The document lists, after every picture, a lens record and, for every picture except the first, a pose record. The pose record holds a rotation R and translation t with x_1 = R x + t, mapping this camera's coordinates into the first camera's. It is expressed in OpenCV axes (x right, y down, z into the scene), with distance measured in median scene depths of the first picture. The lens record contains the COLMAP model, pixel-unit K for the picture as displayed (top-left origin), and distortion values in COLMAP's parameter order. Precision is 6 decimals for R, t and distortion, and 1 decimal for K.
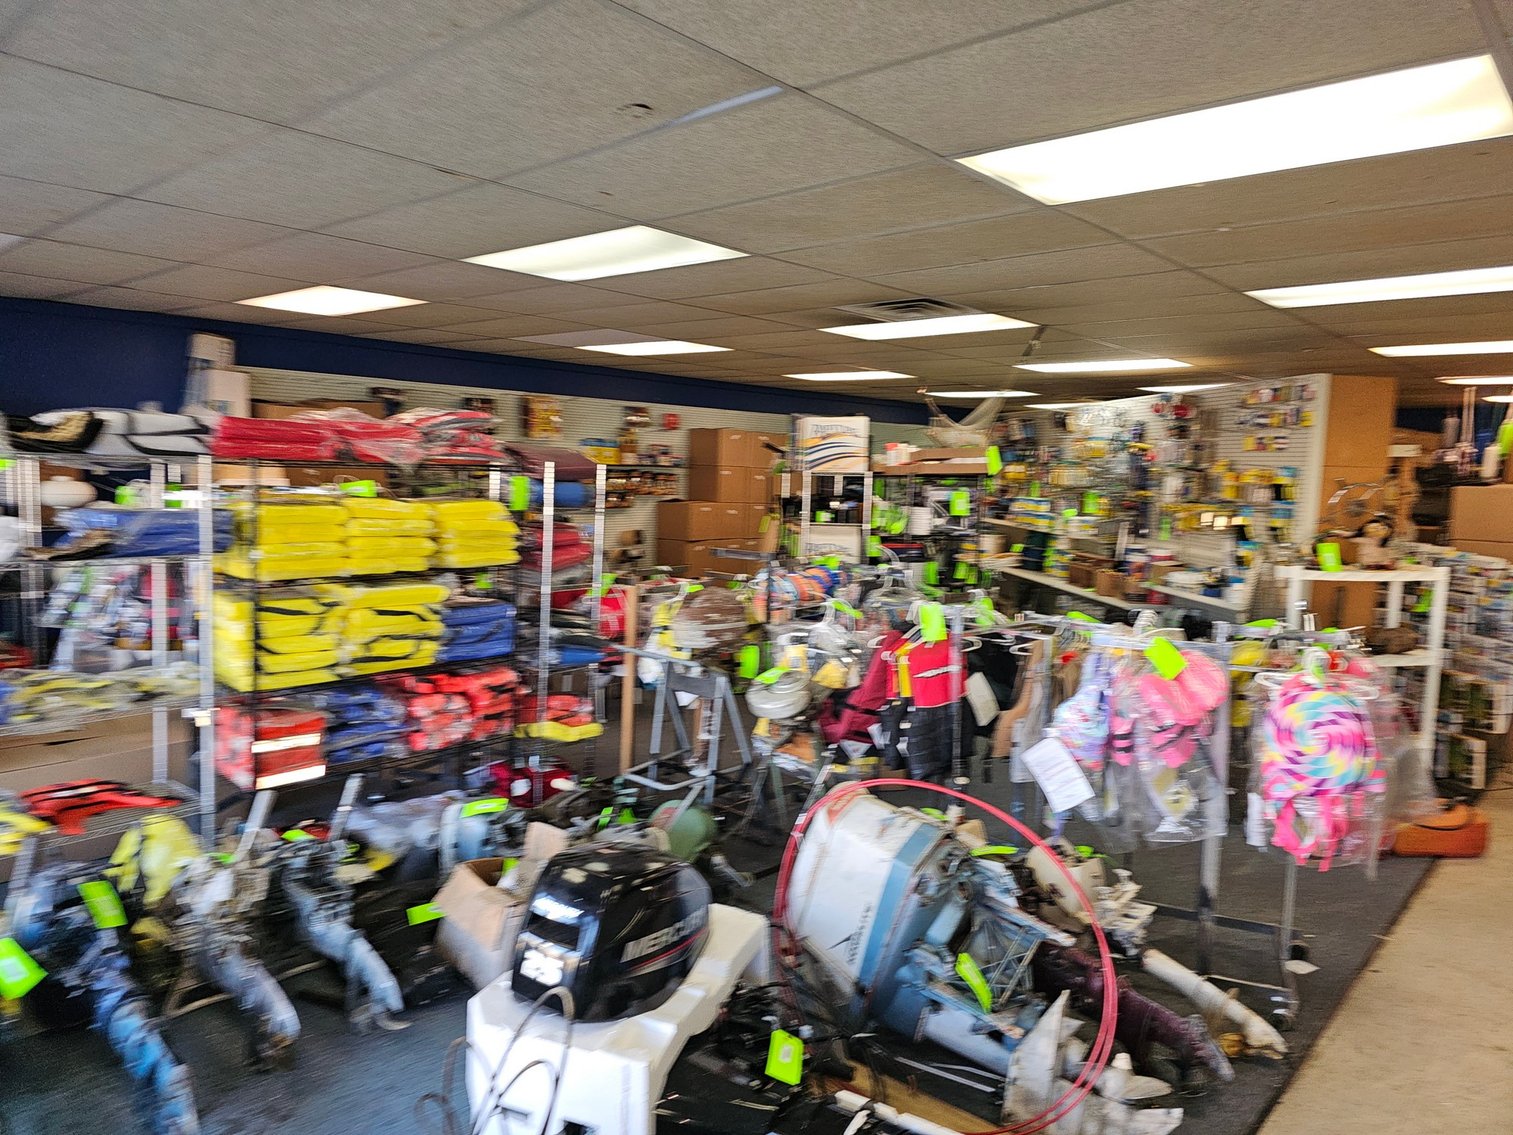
lens RADIAL K [[1016.0, 0, 762.7], [0, 1016.0, 565.3], [0, 0, 1]] dist [0.079051, -0.084215]
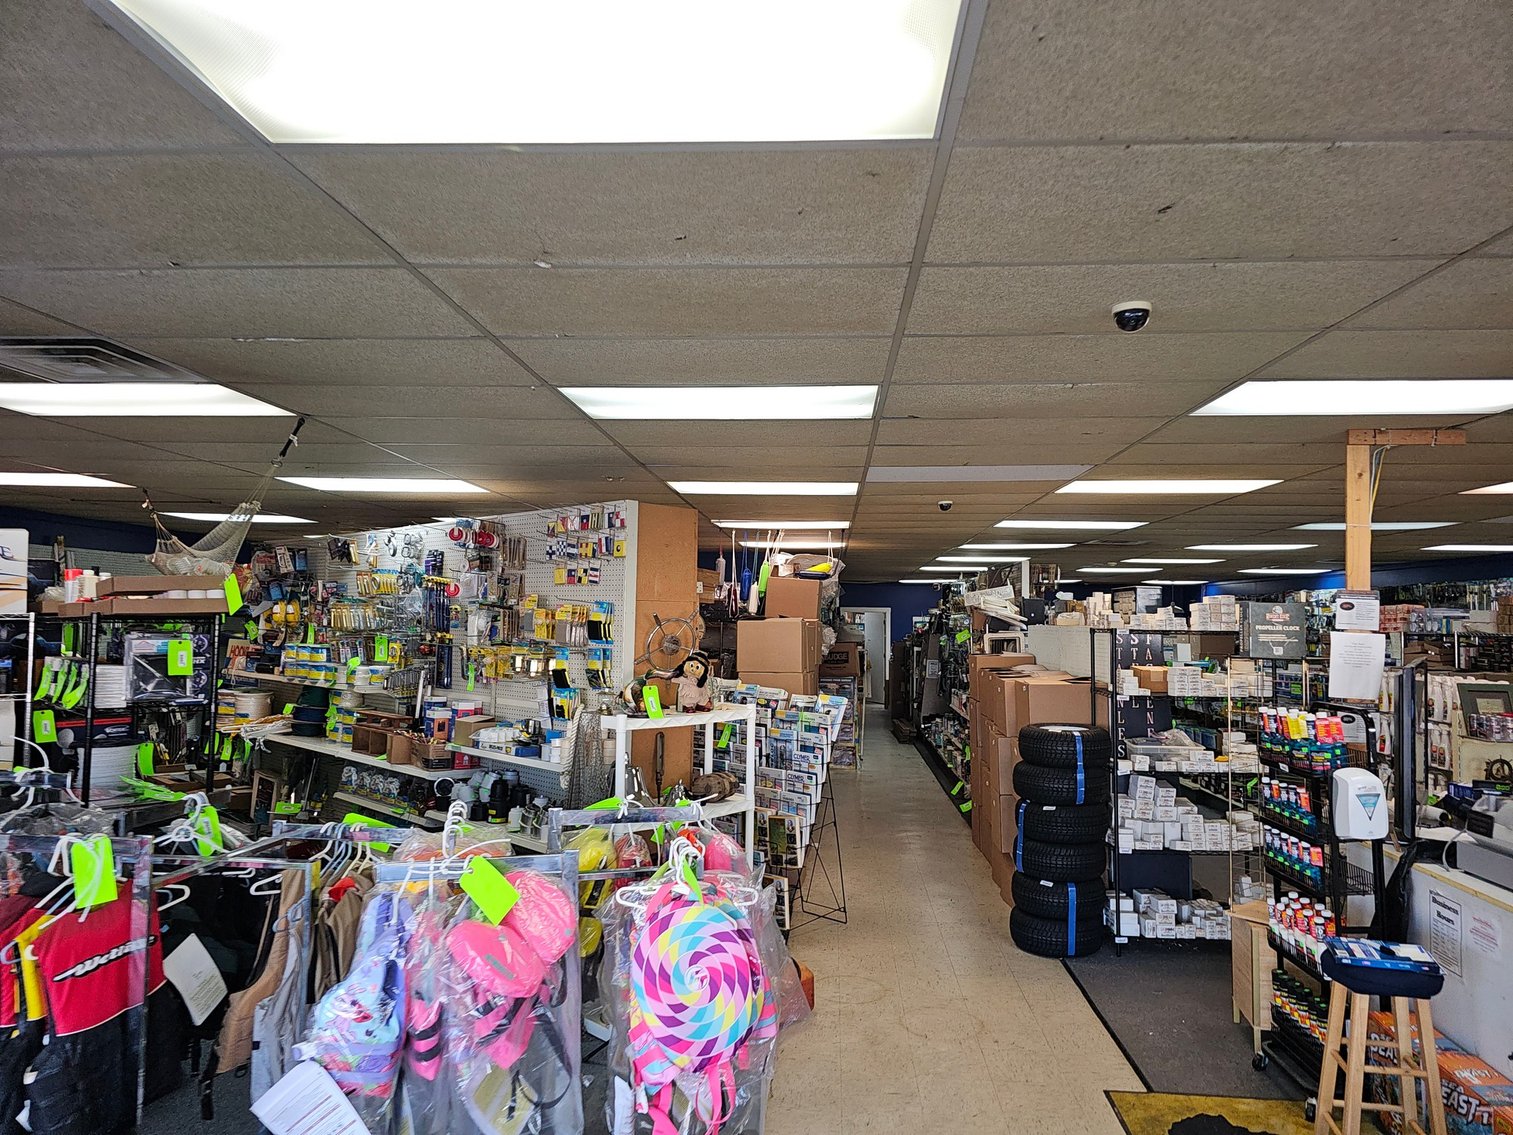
lens RADIAL K [[1016.0, 0, 762.7], [0, 1016.0, 565.3], [0, 0, 1]] dist [0.079051, -0.084215]
pose [[0.790395, 0.015468, 0.612402, 0.078224], [0.069621, 0.990936, -0.114884, -0.015552], [-0.608628, 0.133440, 0.782154, 0.219152]]
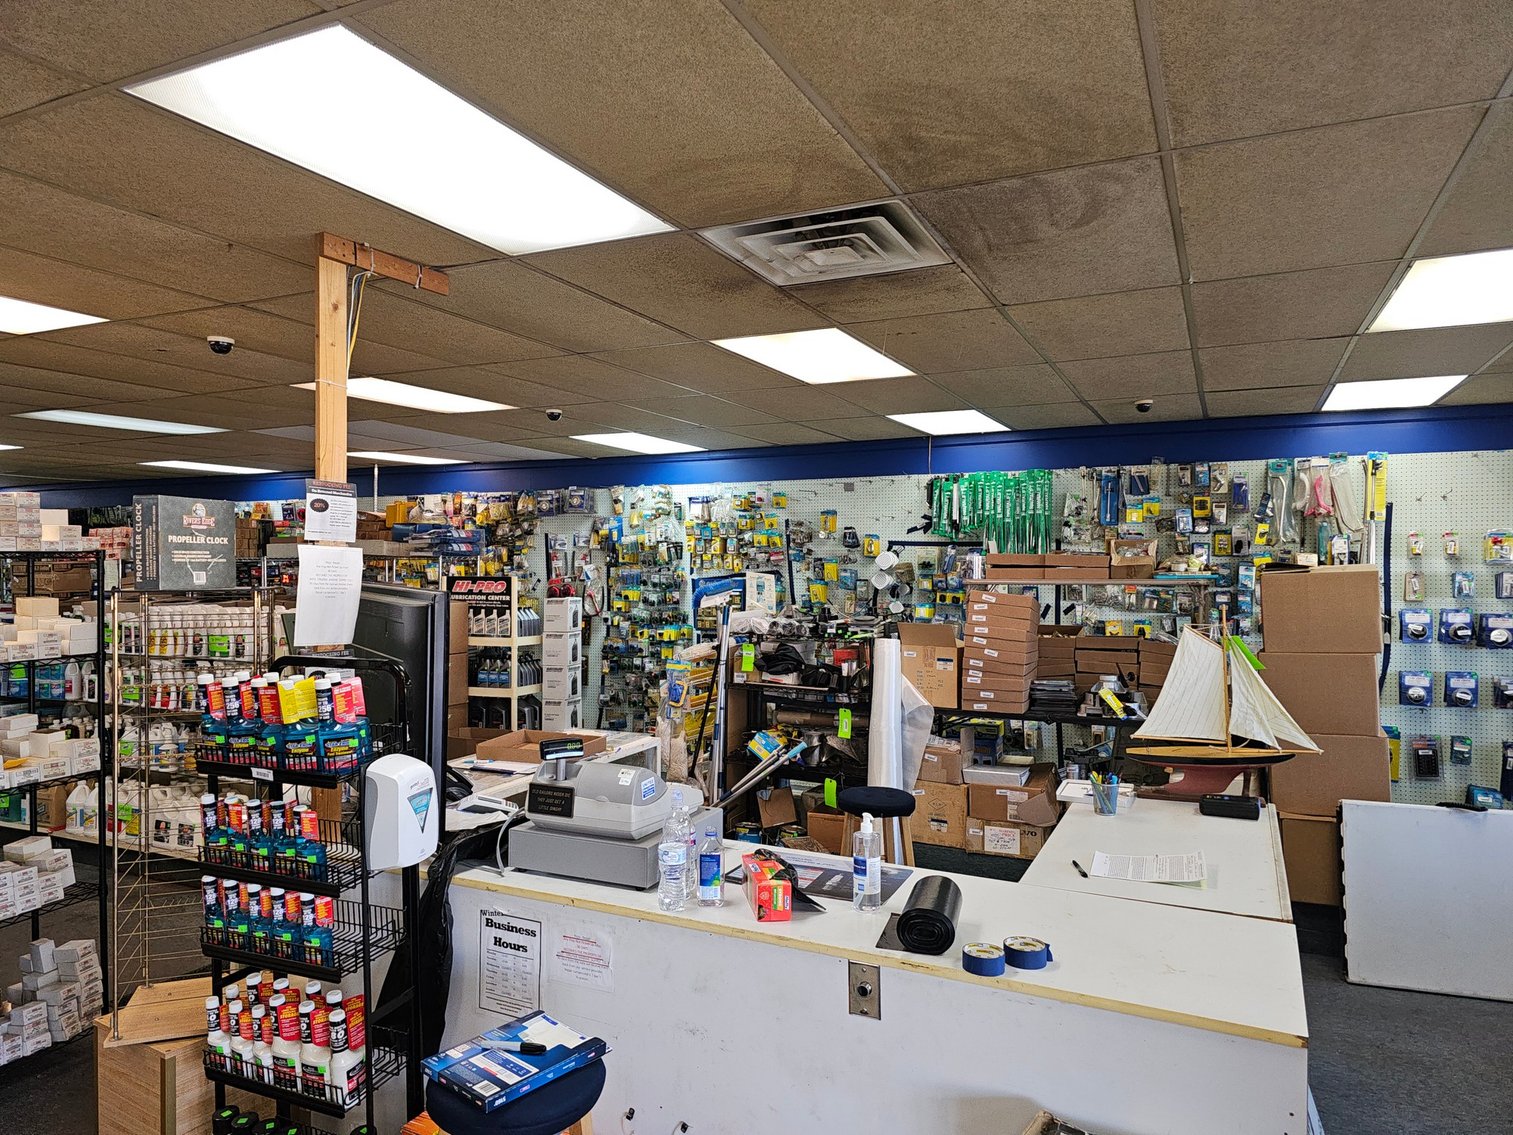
lens RADIAL K [[1016.0, 0, 762.7], [0, 1016.0, 565.3], [0, 0, 1]] dist [0.079051, -0.084215]
pose [[-0.275977, -0.030642, 0.960676, 0.255021], [0.091030, 0.994166, 0.057861, -0.020826], [-0.956844, 0.103419, -0.271578, 0.394903]]
